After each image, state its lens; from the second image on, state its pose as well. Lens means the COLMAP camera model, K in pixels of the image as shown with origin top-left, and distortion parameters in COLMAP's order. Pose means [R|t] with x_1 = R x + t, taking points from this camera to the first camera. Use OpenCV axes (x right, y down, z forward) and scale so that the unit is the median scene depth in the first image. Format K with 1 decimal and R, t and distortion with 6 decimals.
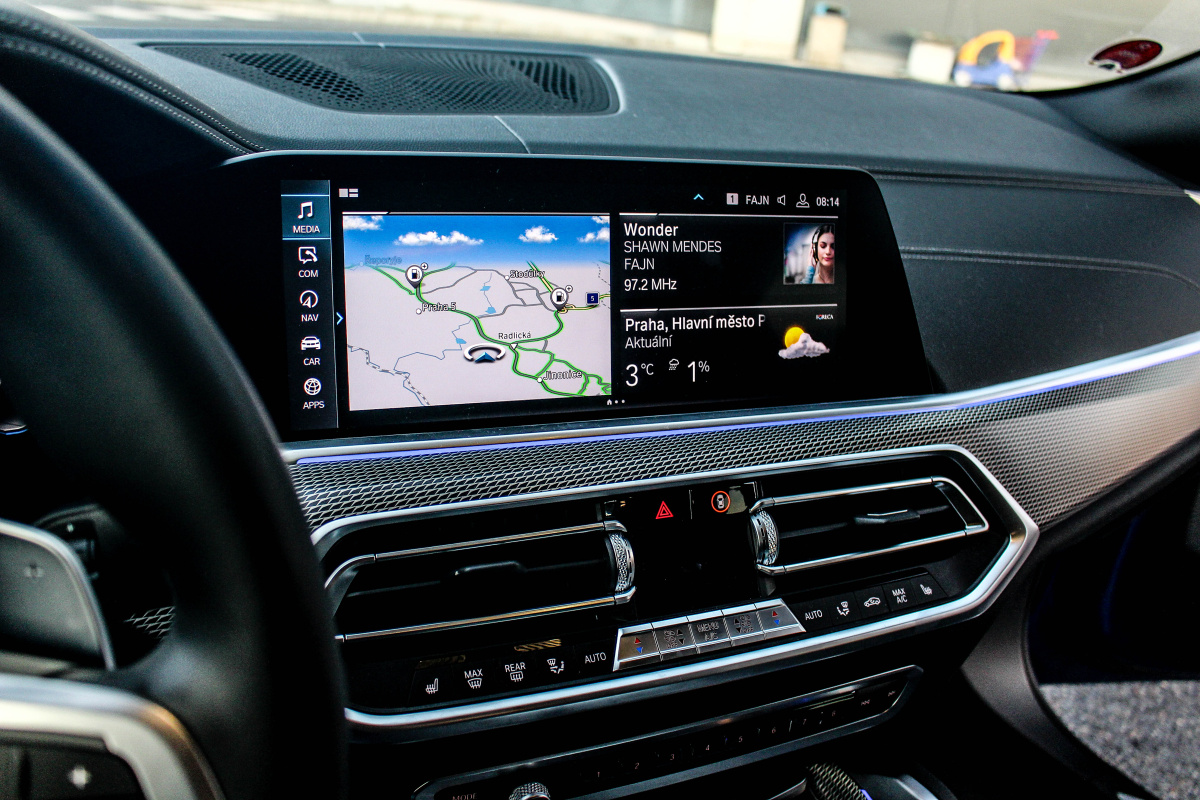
lens RADIAL K [[1014.2, 0, 600.7], [0, 1014.2, 406.1], [0, 0, 1]] dist [-0.088522, -0.001858]
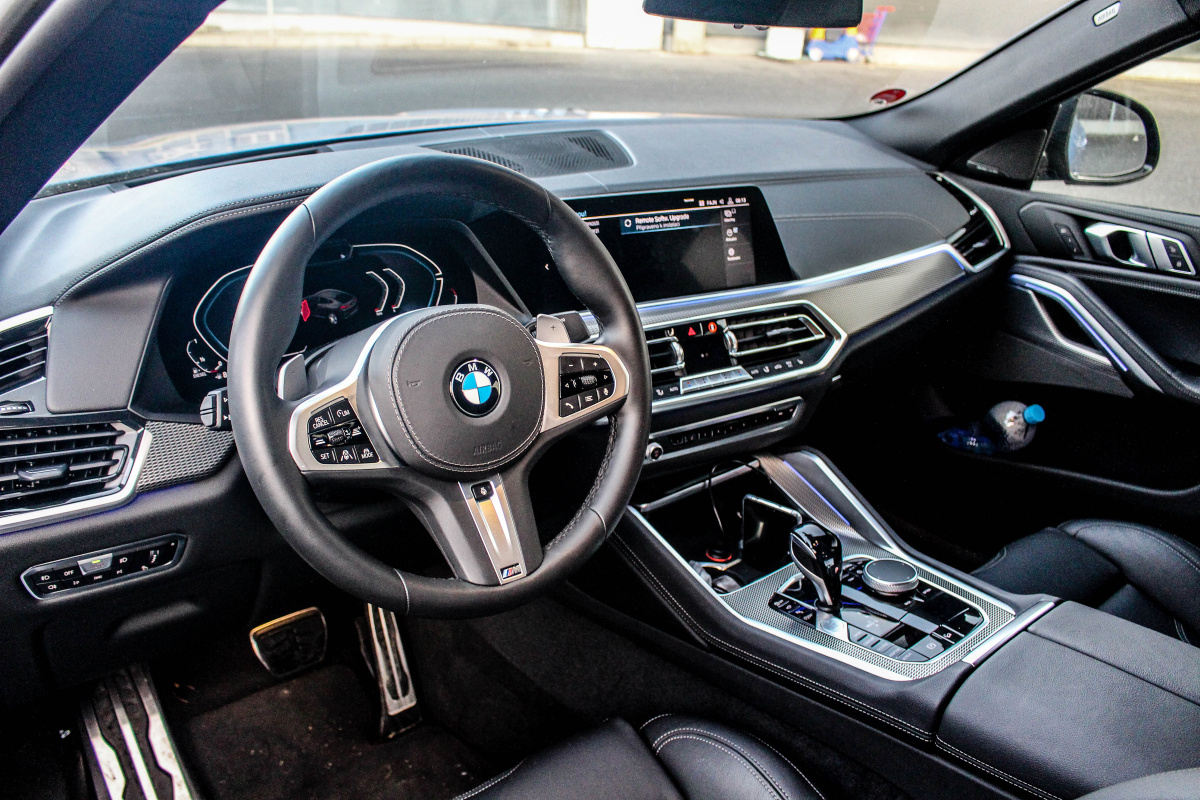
lens RADIAL K [[1014.2, 0, 599.9], [0, 1014.2, 394.8], [0, 0, 1]] dist [-0.088522, -0.001858]
pose [[0.989120, -0.107215, 0.100734, -0.388312], [0.107030, 0.994229, 0.007253, 0.195698], [-0.100930, 0.003607, 0.994887, -1.316952]]
